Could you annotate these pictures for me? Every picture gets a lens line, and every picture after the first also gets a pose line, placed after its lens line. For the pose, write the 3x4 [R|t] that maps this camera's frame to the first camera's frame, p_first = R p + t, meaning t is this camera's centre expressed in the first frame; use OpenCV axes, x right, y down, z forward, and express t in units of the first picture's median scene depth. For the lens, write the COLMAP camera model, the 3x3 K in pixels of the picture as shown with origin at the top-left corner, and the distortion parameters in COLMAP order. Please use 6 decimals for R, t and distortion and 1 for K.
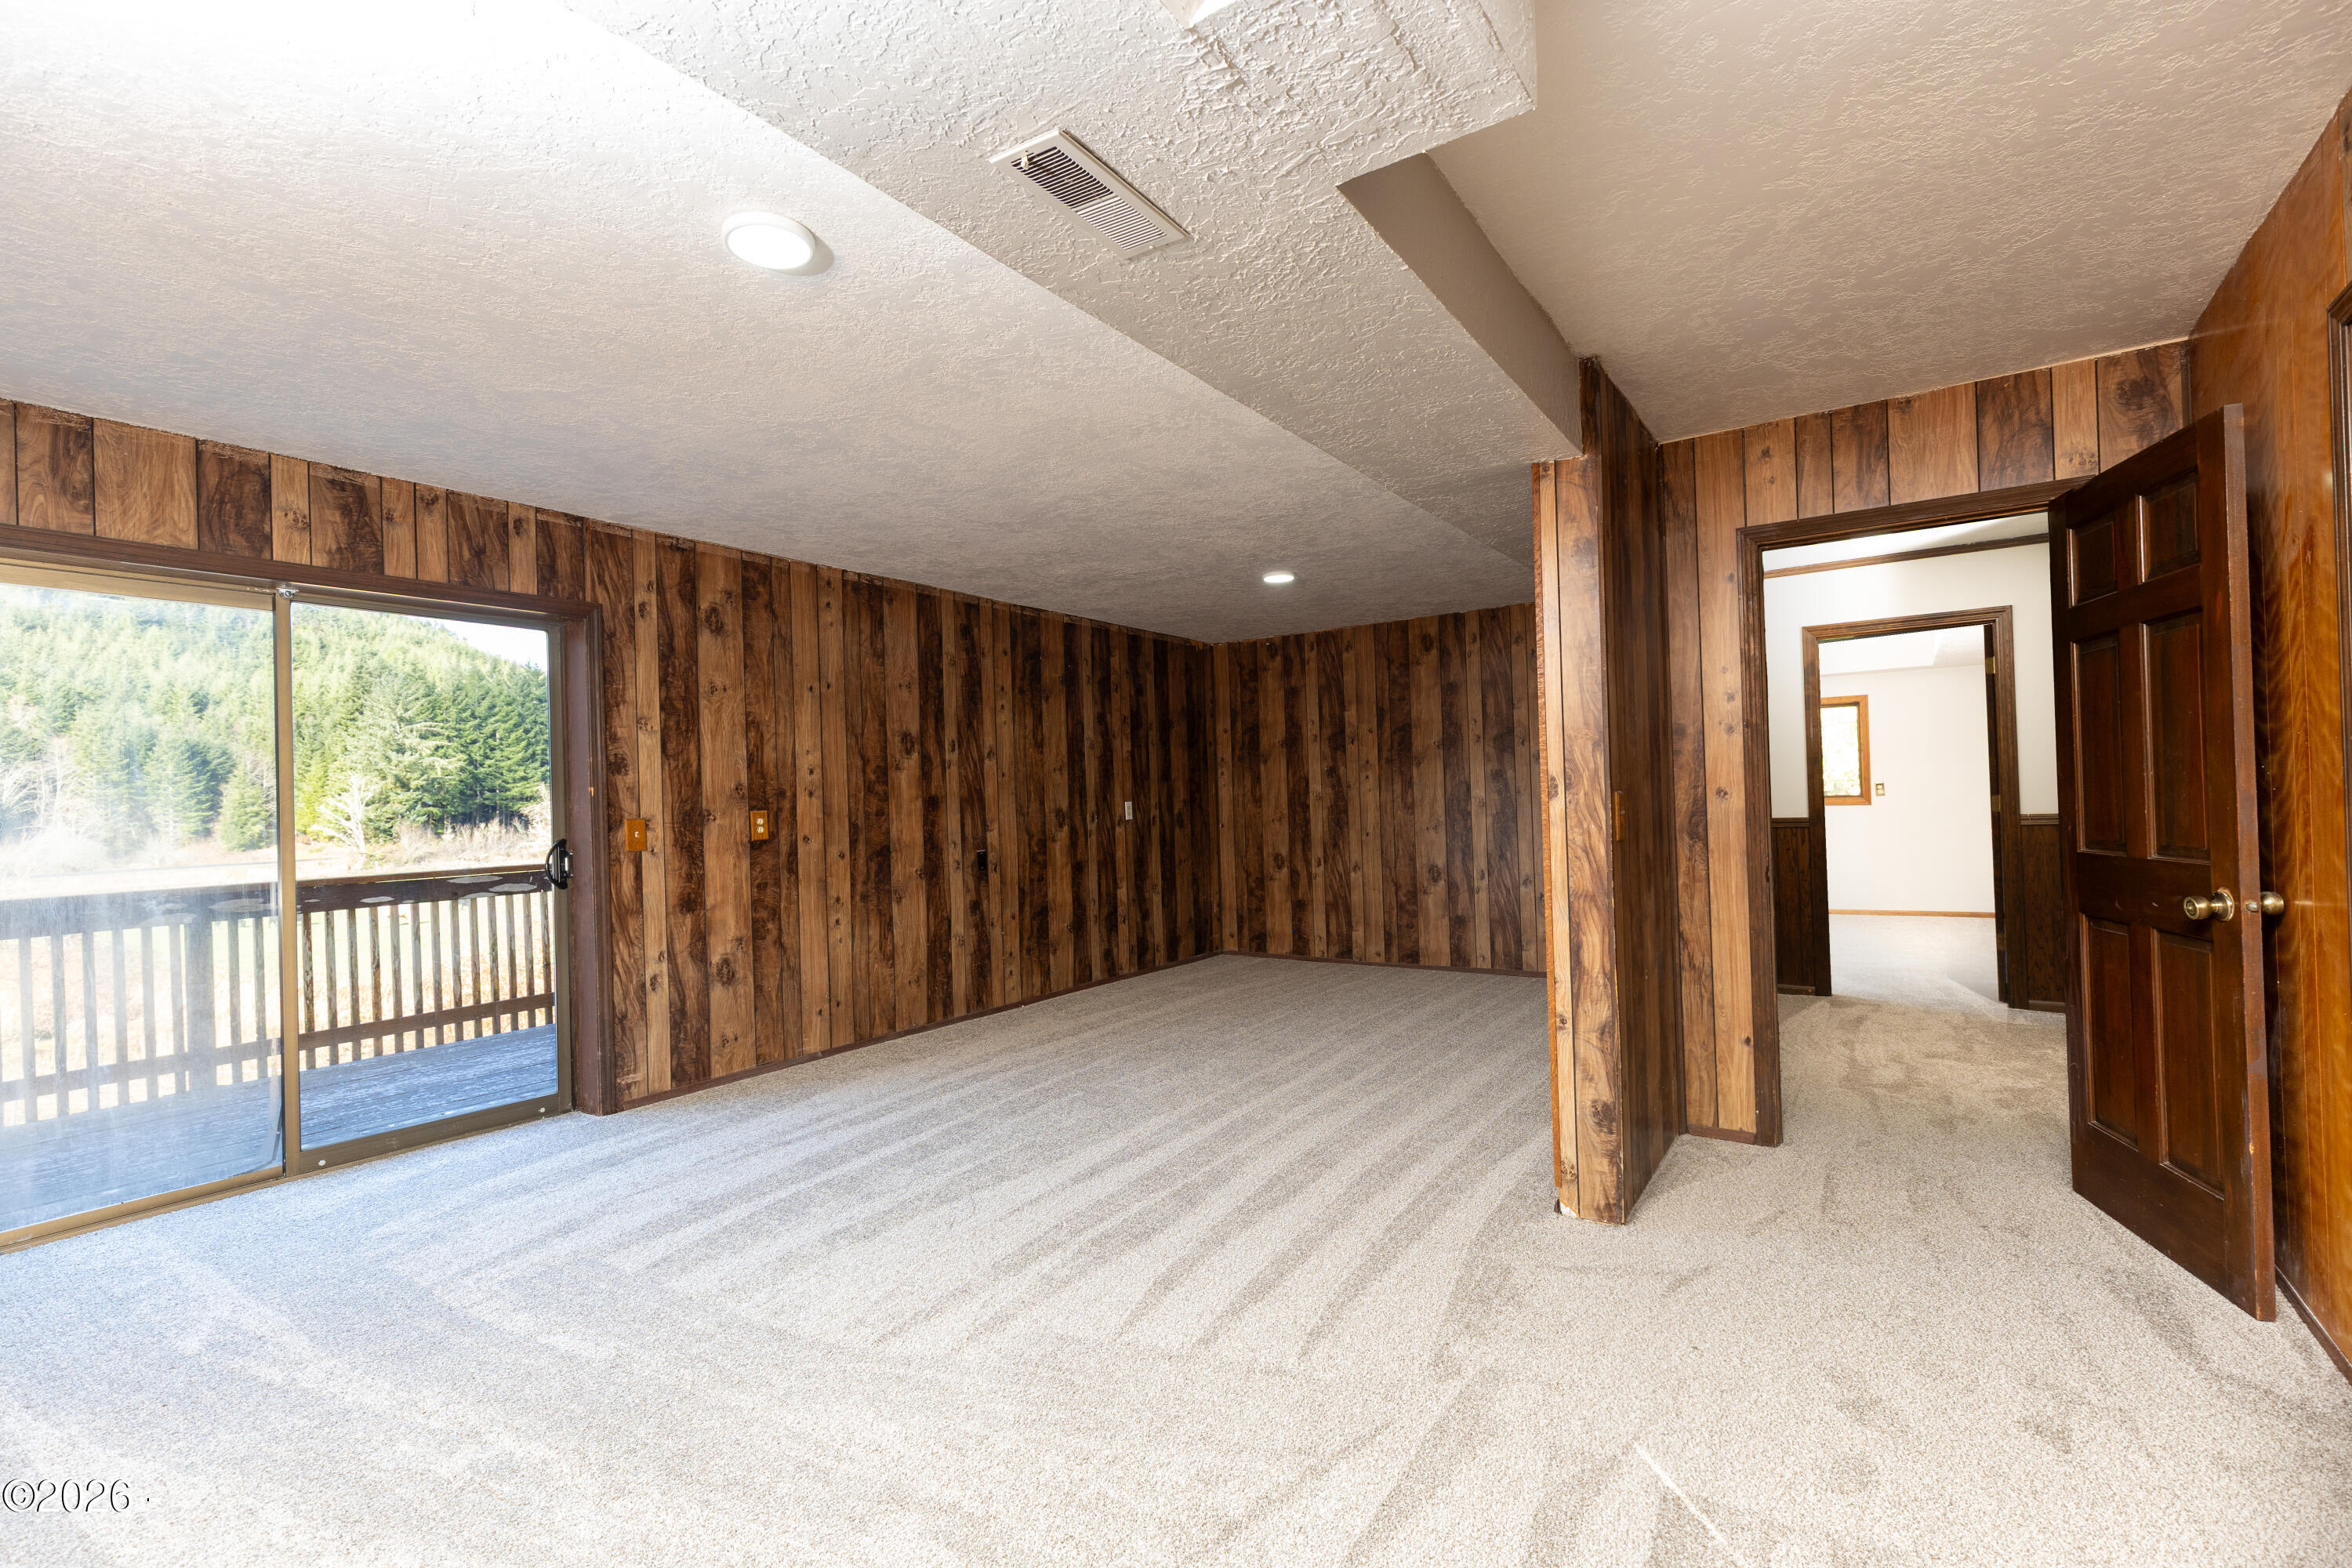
lens RADIAL K [[992.7, 0, 1169.9], [0, 992.7, 790.2], [0, 0, 1]] dist [0.002430, -0.000449]
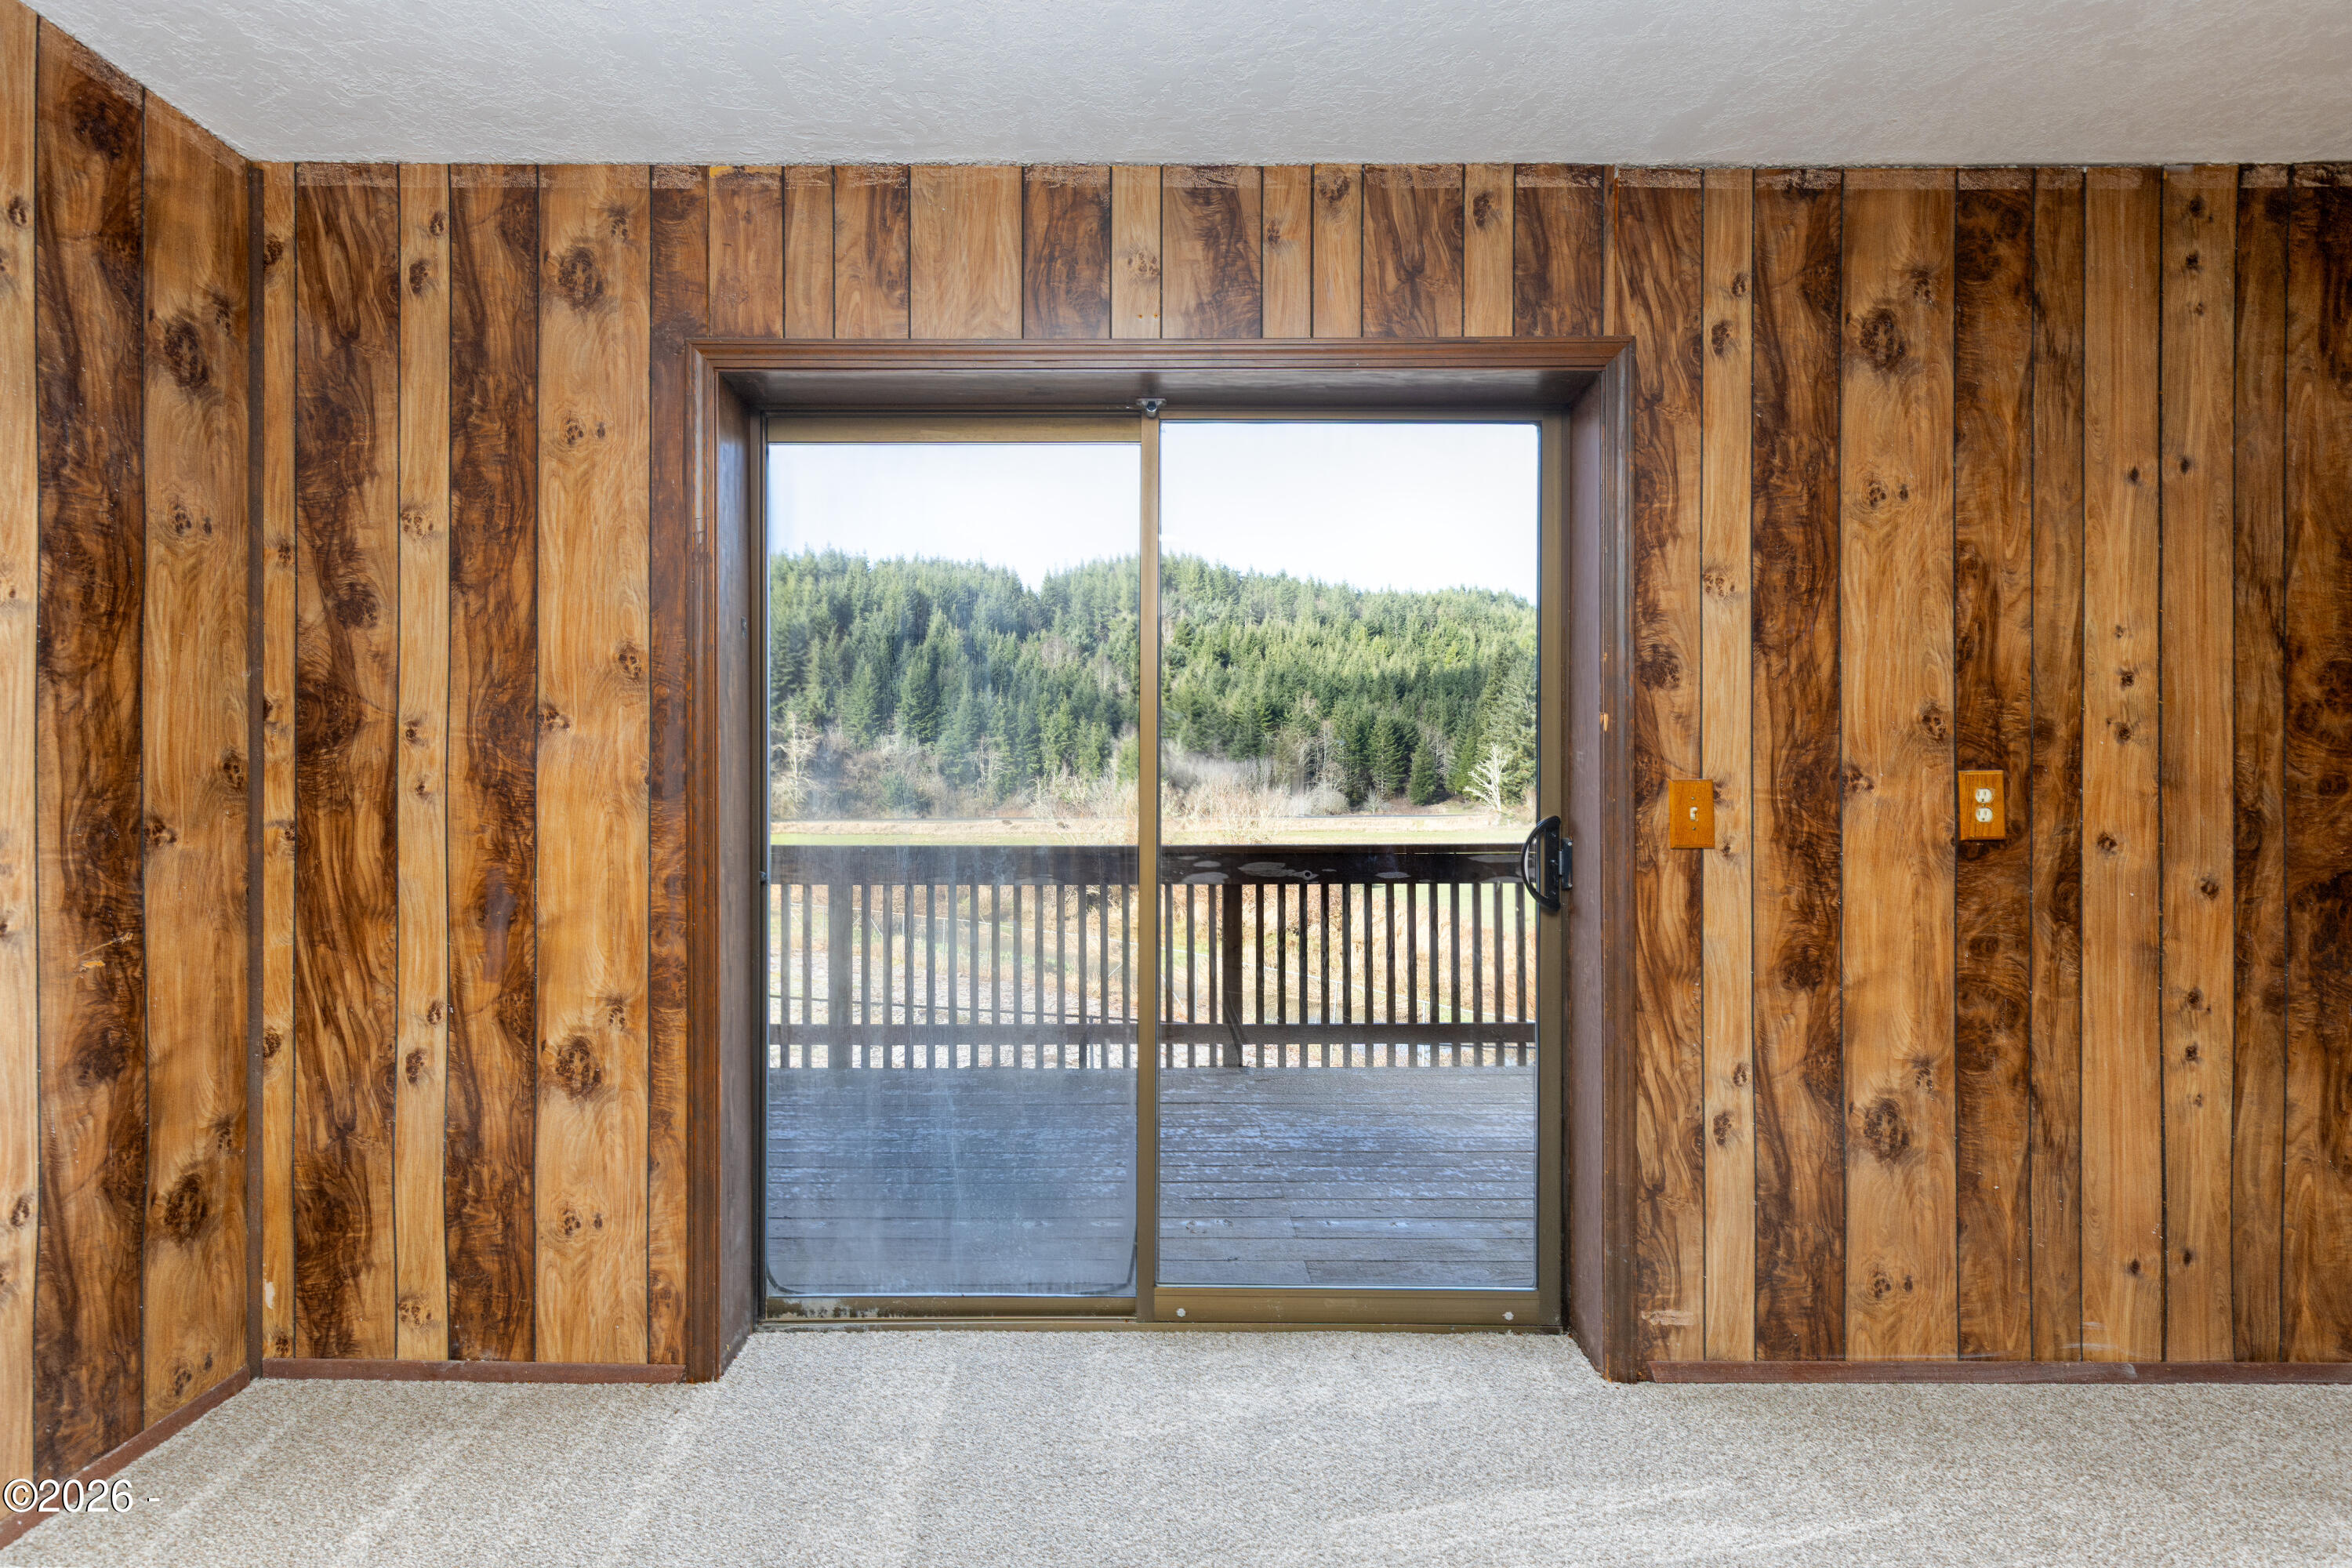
lens RADIAL K [[1023.6, 0, 1173.3], [0, 1023.6, 793.0], [0, 0, 1]] dist [0.006739, -0.000675]
pose [[0.547764, 0.034246, -0.835932, -0.236554], [-0.007718, 0.999326, 0.035882, 0.017365], [0.836598, -0.013203, 0.547659, 0.470219]]
